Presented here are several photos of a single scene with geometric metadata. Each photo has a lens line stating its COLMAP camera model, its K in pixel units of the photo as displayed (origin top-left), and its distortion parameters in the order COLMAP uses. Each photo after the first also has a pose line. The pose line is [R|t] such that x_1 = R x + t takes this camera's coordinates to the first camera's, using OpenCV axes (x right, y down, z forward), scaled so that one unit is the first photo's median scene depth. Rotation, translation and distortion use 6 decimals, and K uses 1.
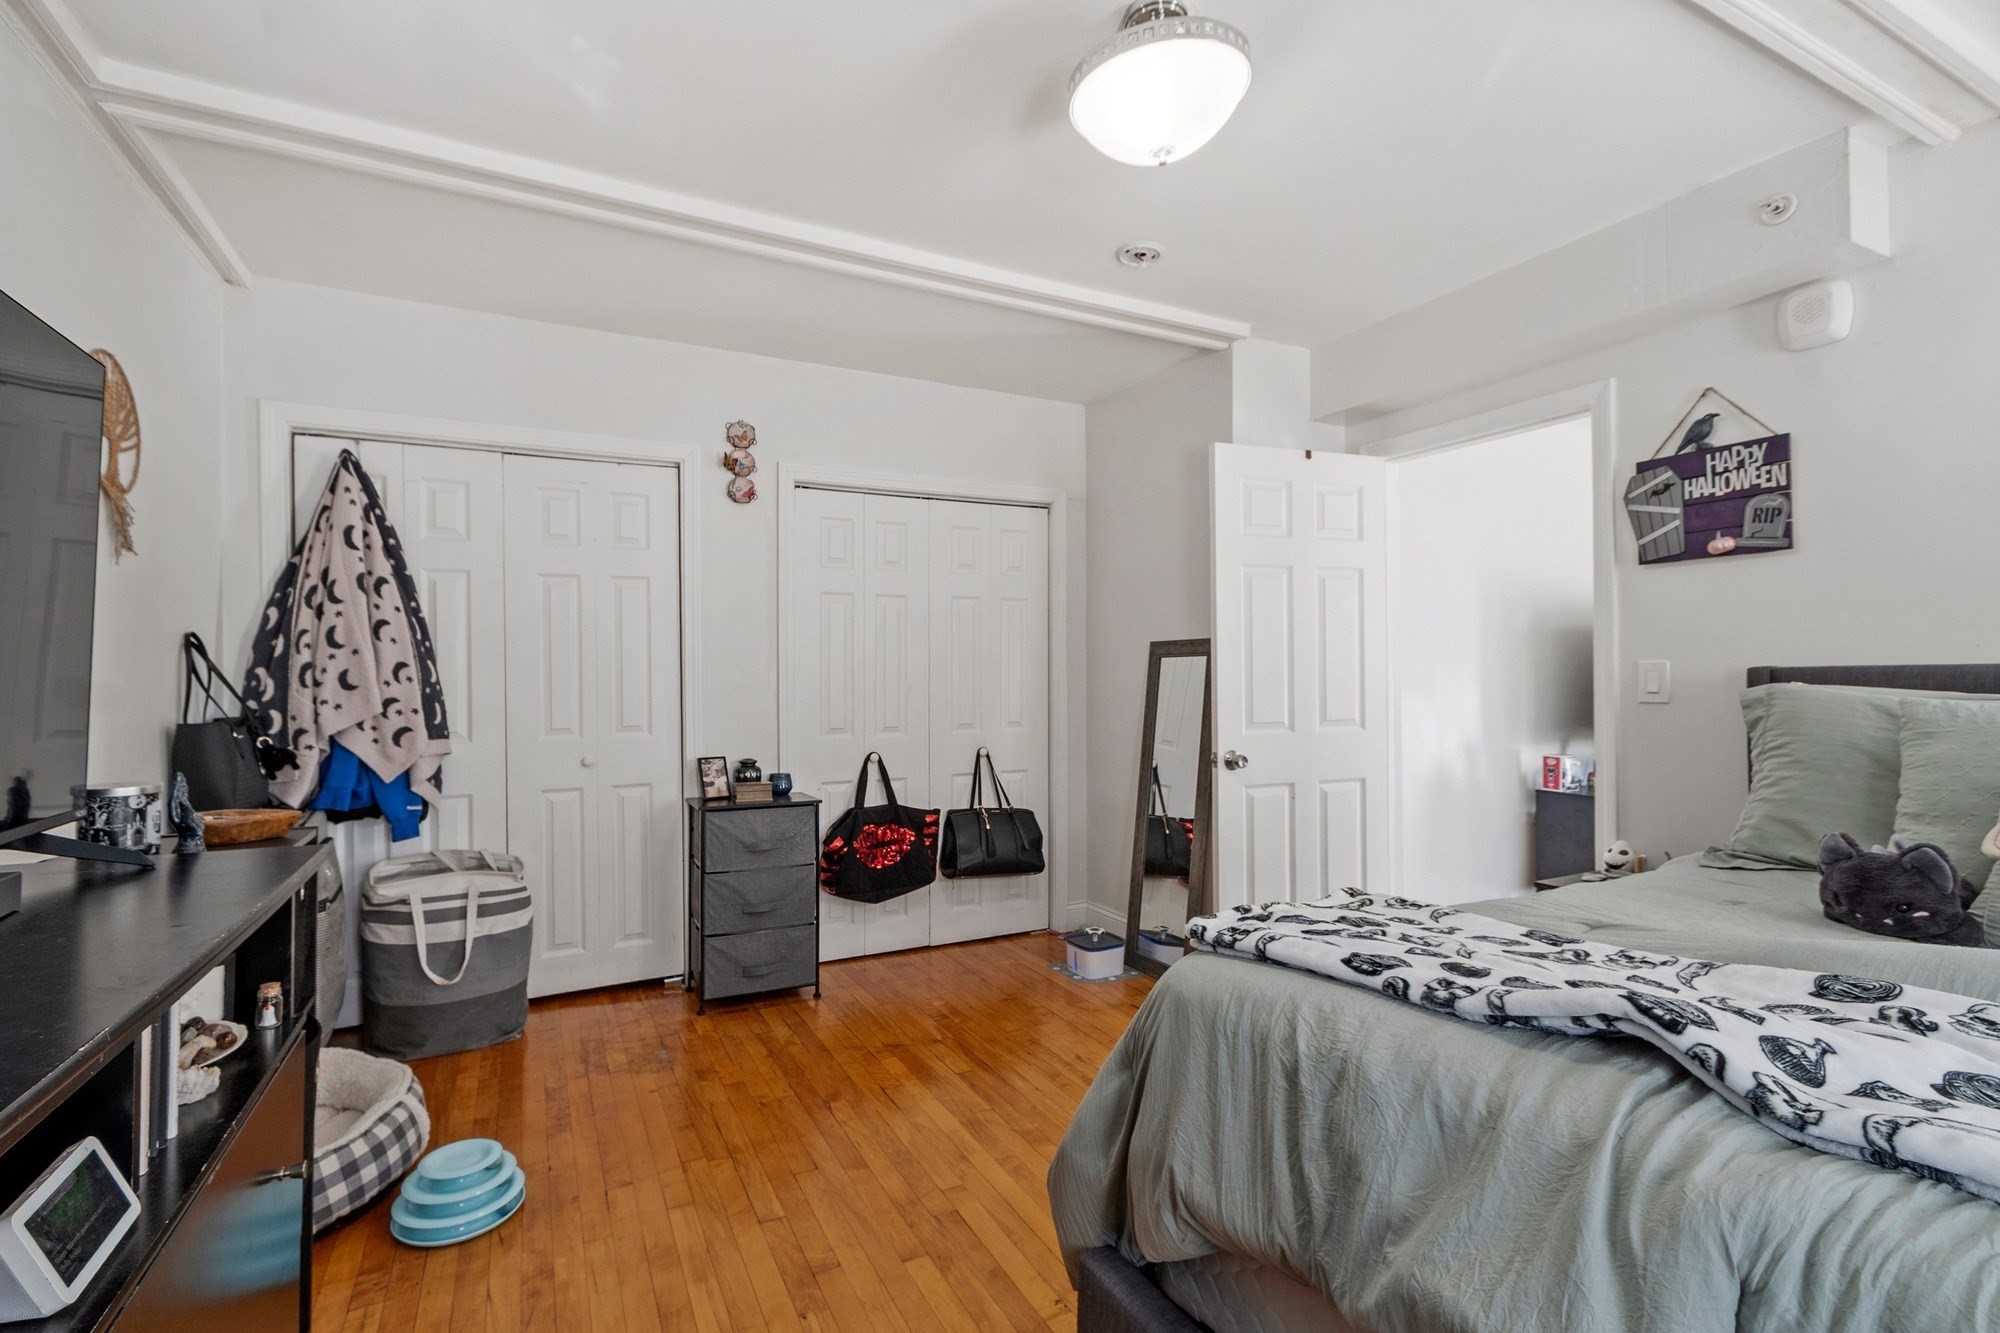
lens RADIAL K [[890.3, 0, 993.7], [0, 890.3, 668.8], [0, 0, 1]] dist [-0.000980, -0.000094]
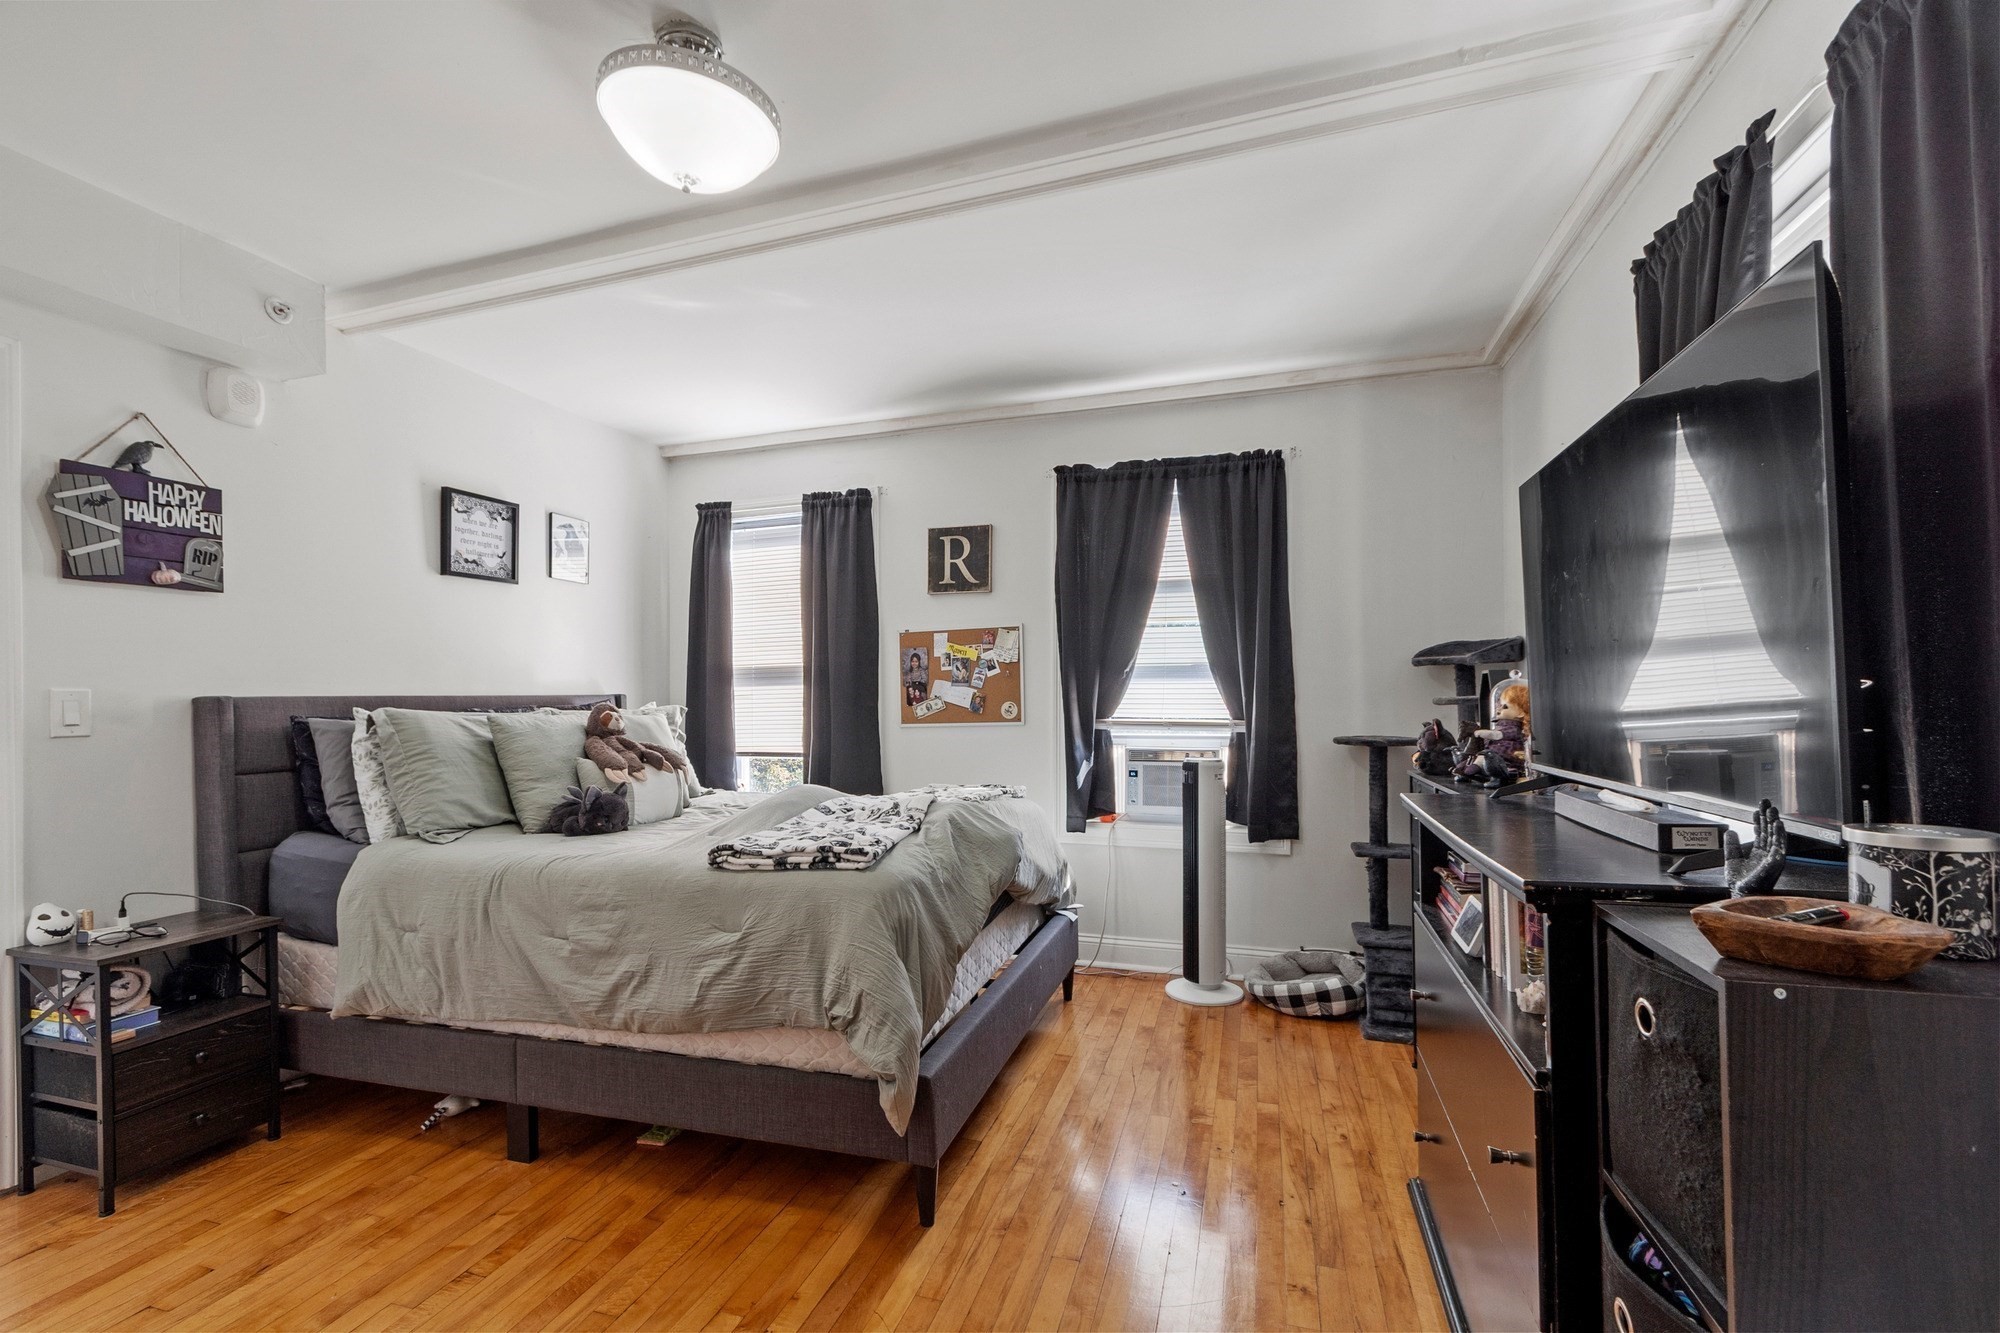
lens RADIAL K [[890.3, 0, 993.6], [0, 890.3, 671.2], [0, 0, 1]] dist [-0.000980, -0.000094]
pose [[-0.720081, 0.017275, 0.693675, -0.568456], [-0.005428, 0.999519, -0.030526, -0.005316], [-0.693869, -0.025747, -0.719641, 1.078931]]
